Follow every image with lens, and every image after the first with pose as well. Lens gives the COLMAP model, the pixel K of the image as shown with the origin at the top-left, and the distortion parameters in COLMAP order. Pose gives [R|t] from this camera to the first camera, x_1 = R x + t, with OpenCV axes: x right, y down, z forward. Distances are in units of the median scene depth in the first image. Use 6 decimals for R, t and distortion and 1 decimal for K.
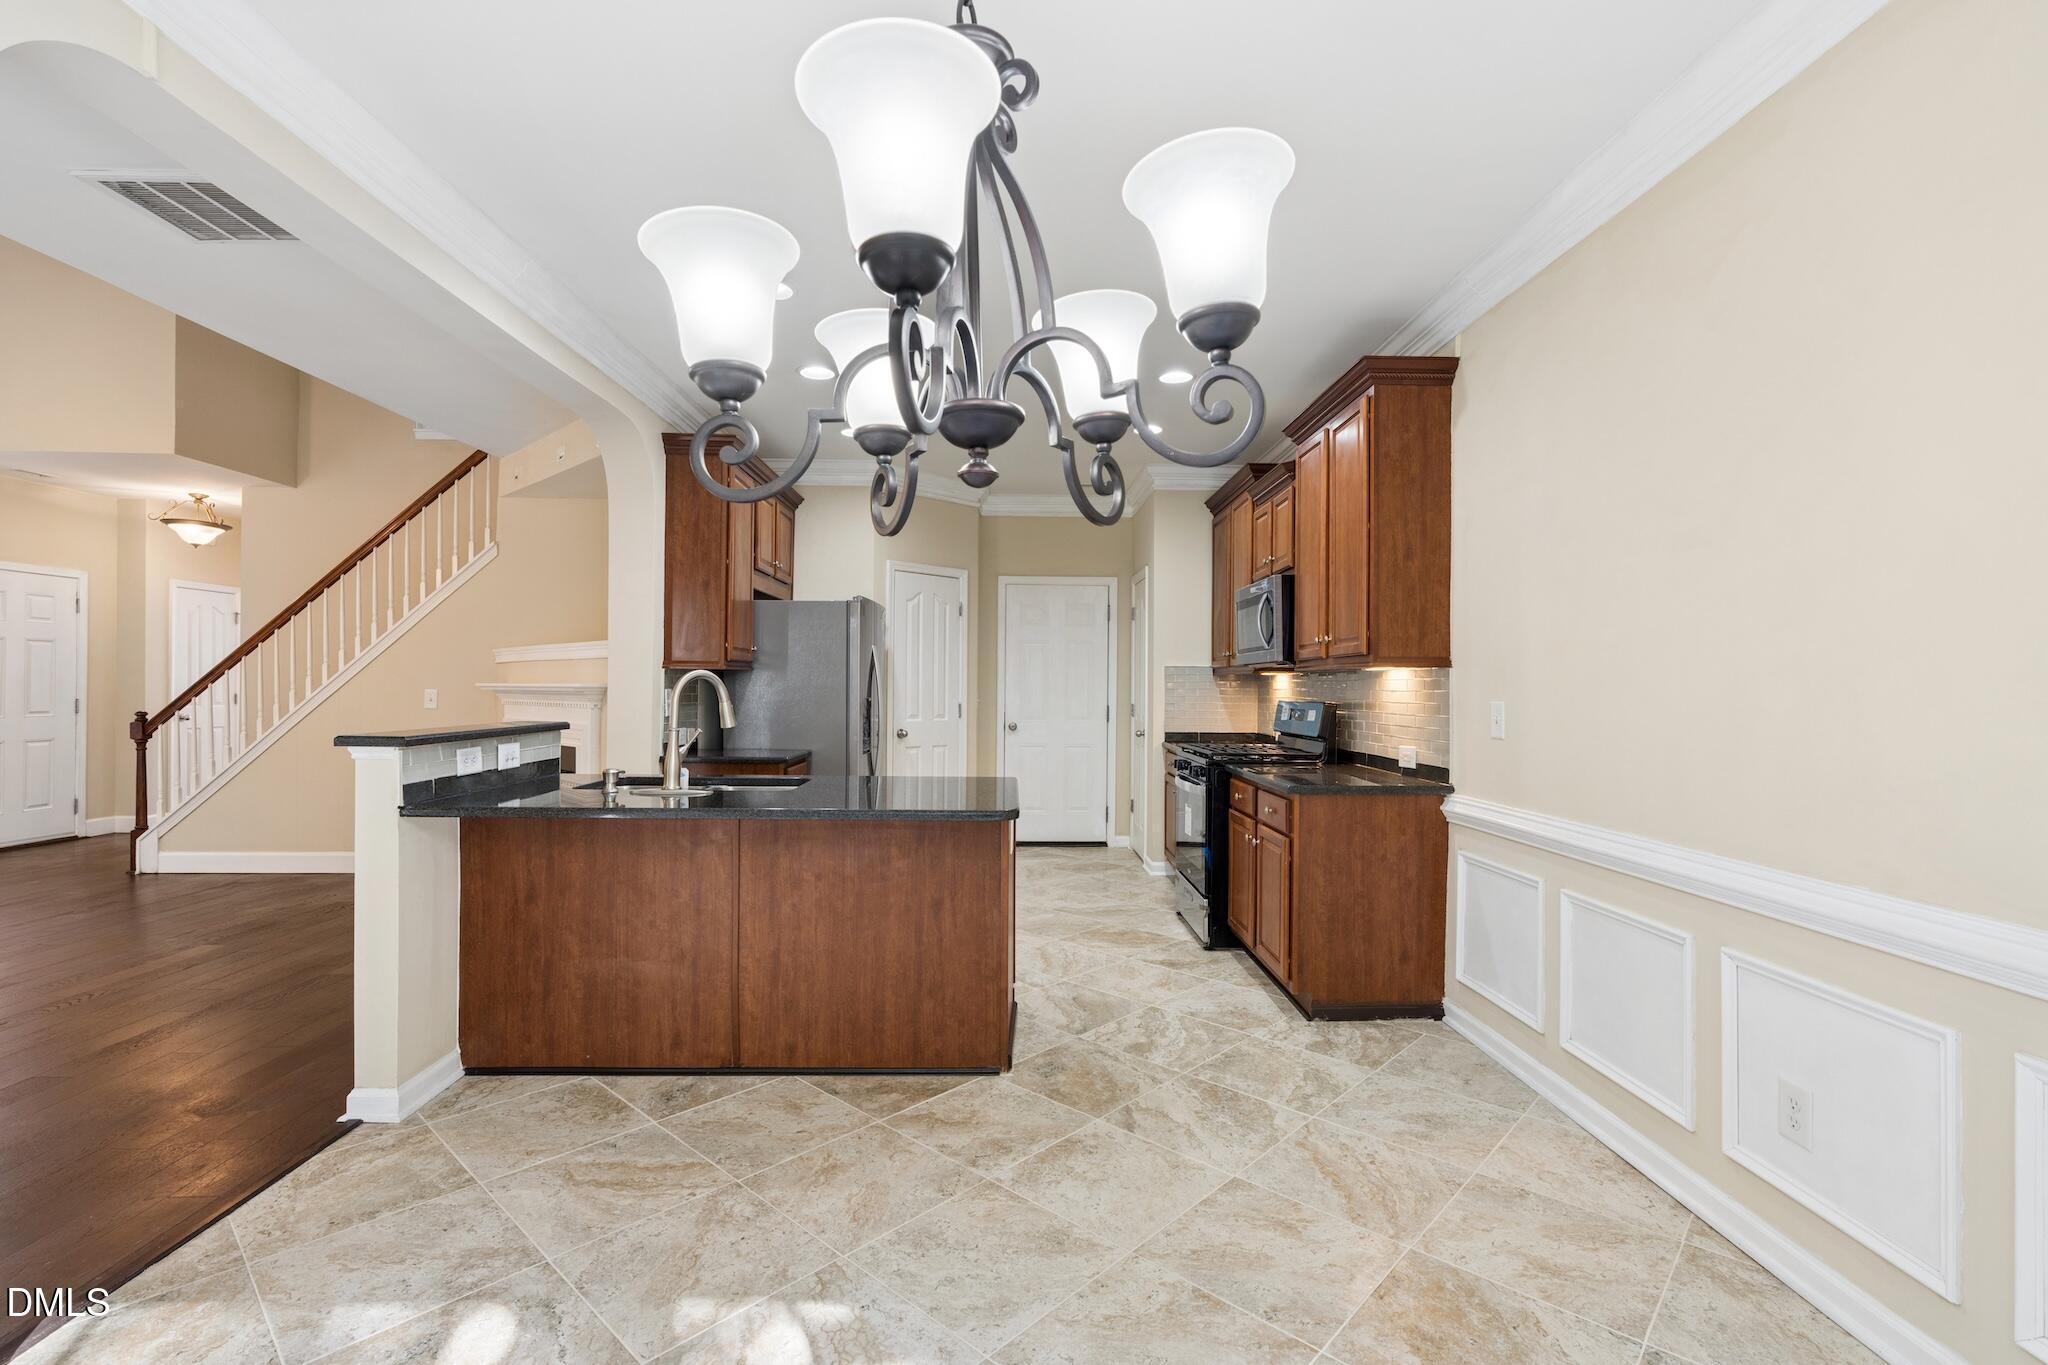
lens RADIAL K [[926.6, 0, 1031.1], [0, 926.6, 687.8], [0, 0, 1]] dist [-0.001730, 0.000120]
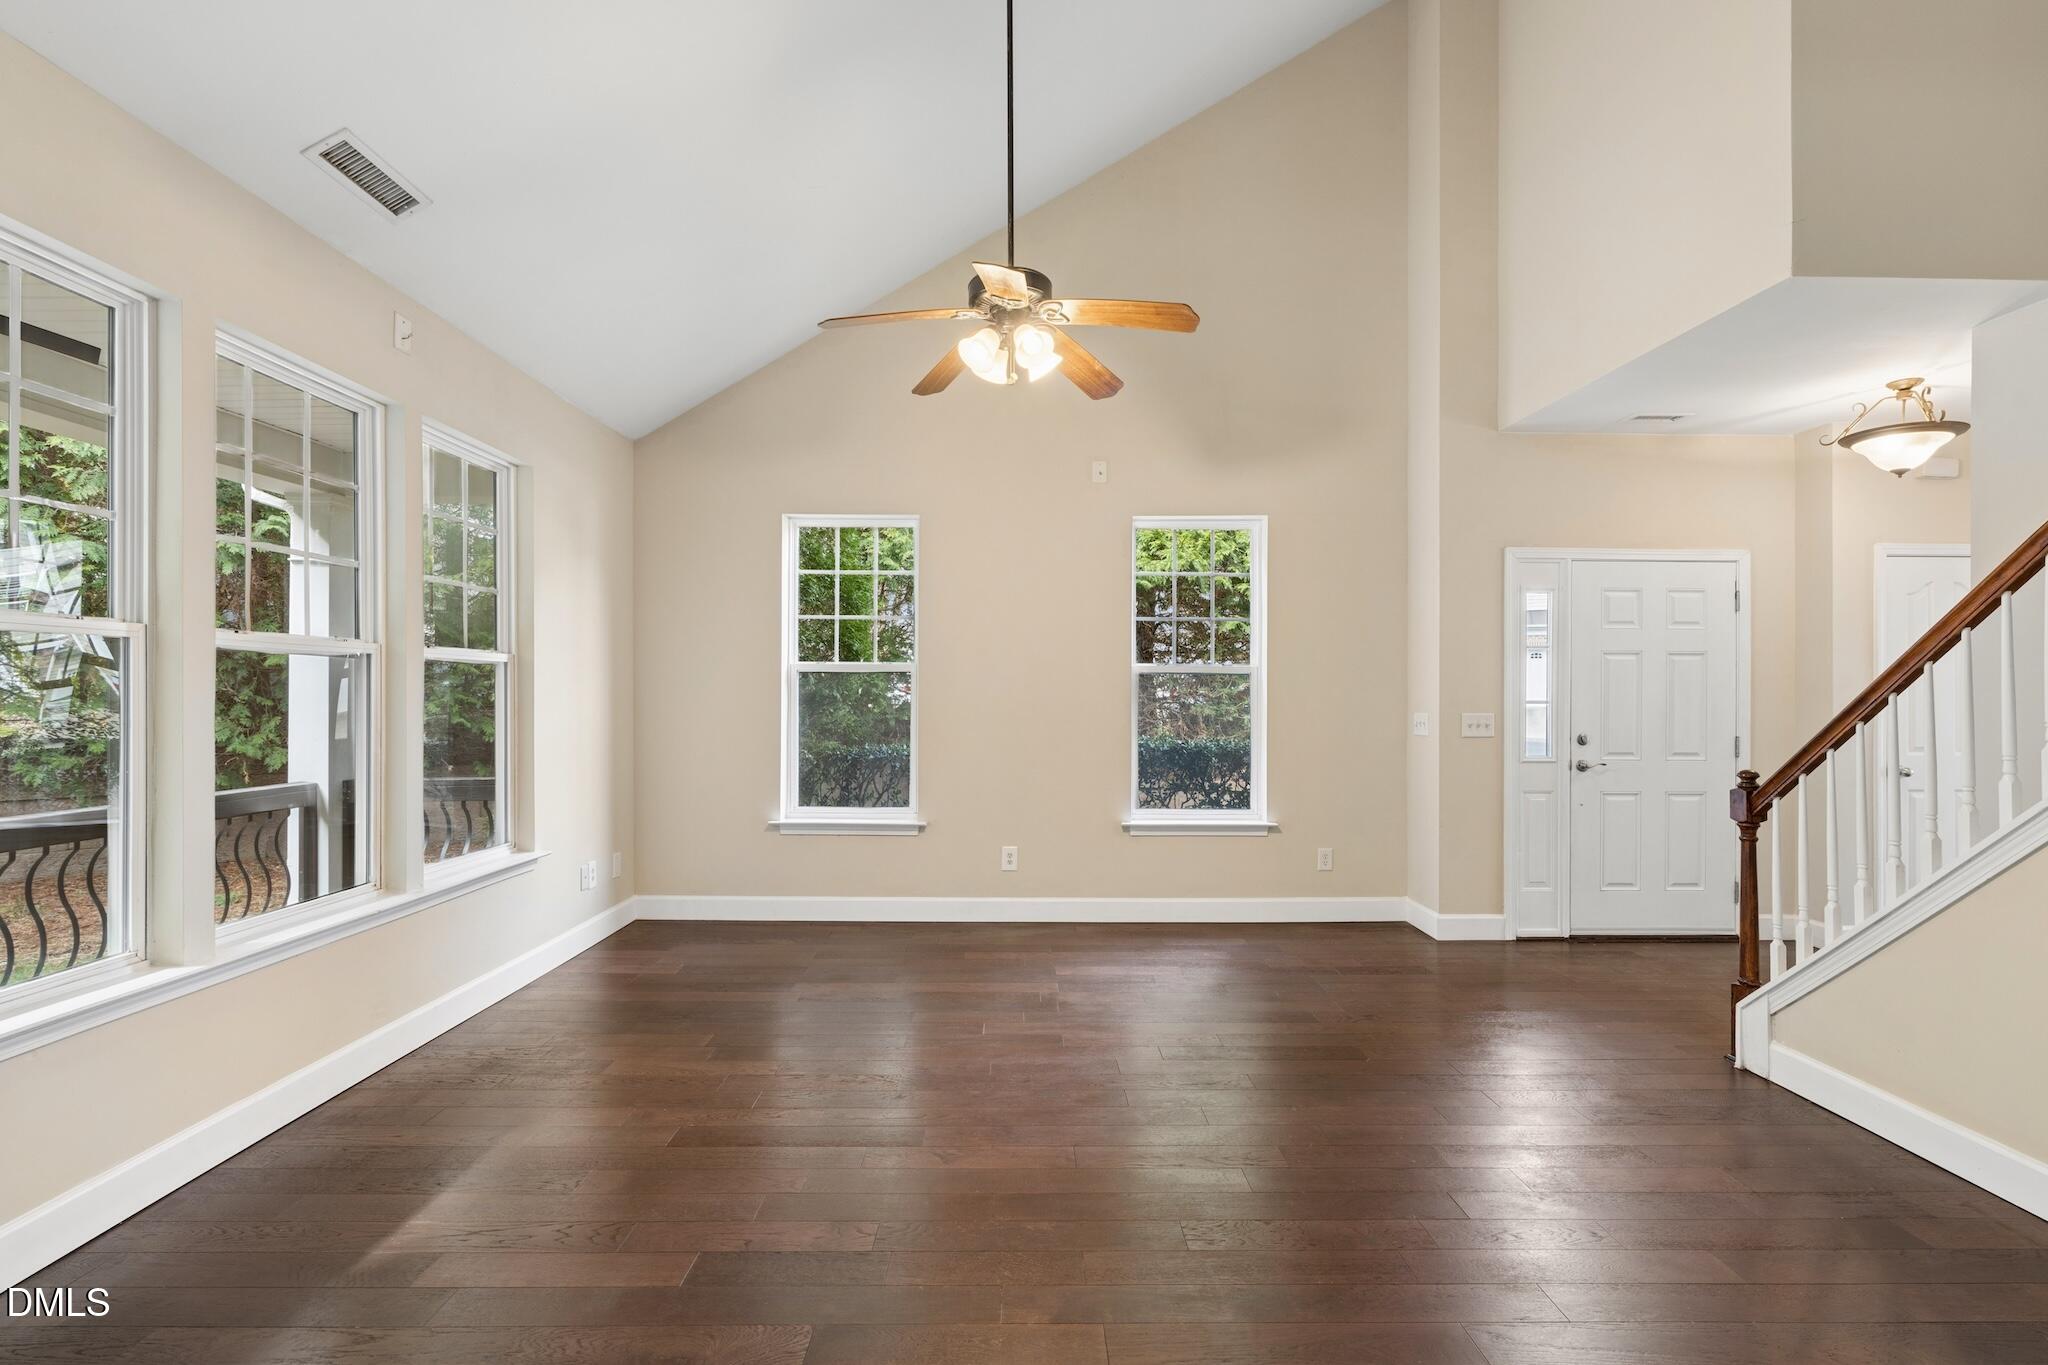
lens RADIAL K [[926.6, 0, 1031.1], [0, 926.6, 687.8], [0, 0, 1]] dist [-0.001730, 0.000120]
pose [[-0.008841, -0.014080, -0.999862, -0.644554], [-0.005743, 0.999885, -0.014030, -0.021086], [0.999944, 0.005619, -0.008921, 0.915685]]
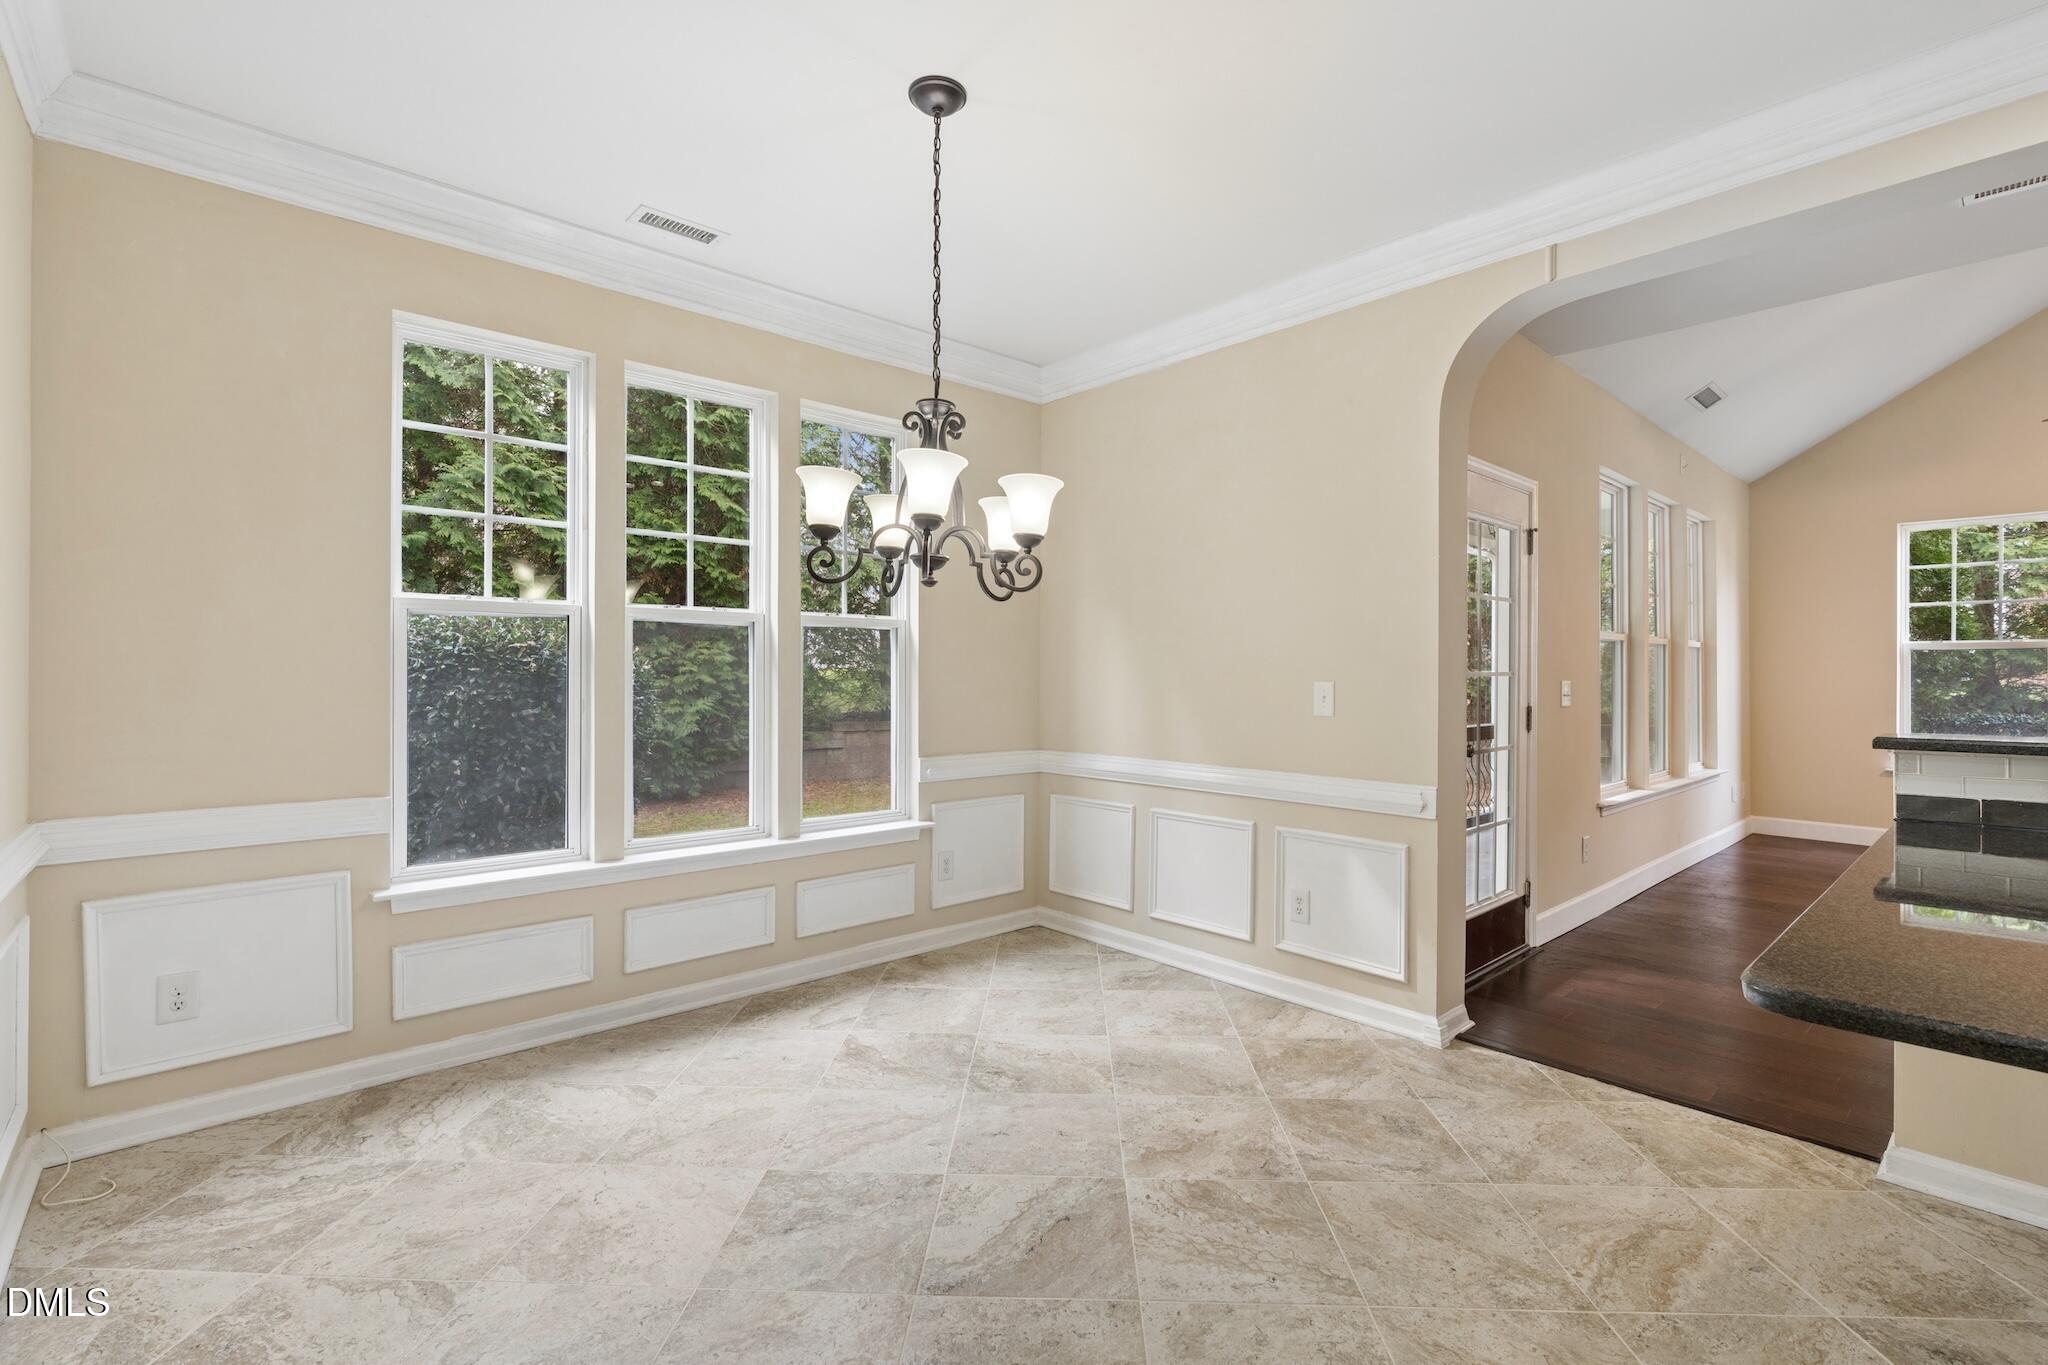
lens RADIAL K [[918.6, 0, 1030.4], [0, 918.6, 672.5], [0, 0, 1]] dist [-0.002220, -0.000337]
pose [[-0.759476, -0.010206, -0.650456, 0.334407], [-0.010463, 0.999939, -0.003474, 0.002497], [0.650451, 0.004168, -0.759536, 0.773570]]
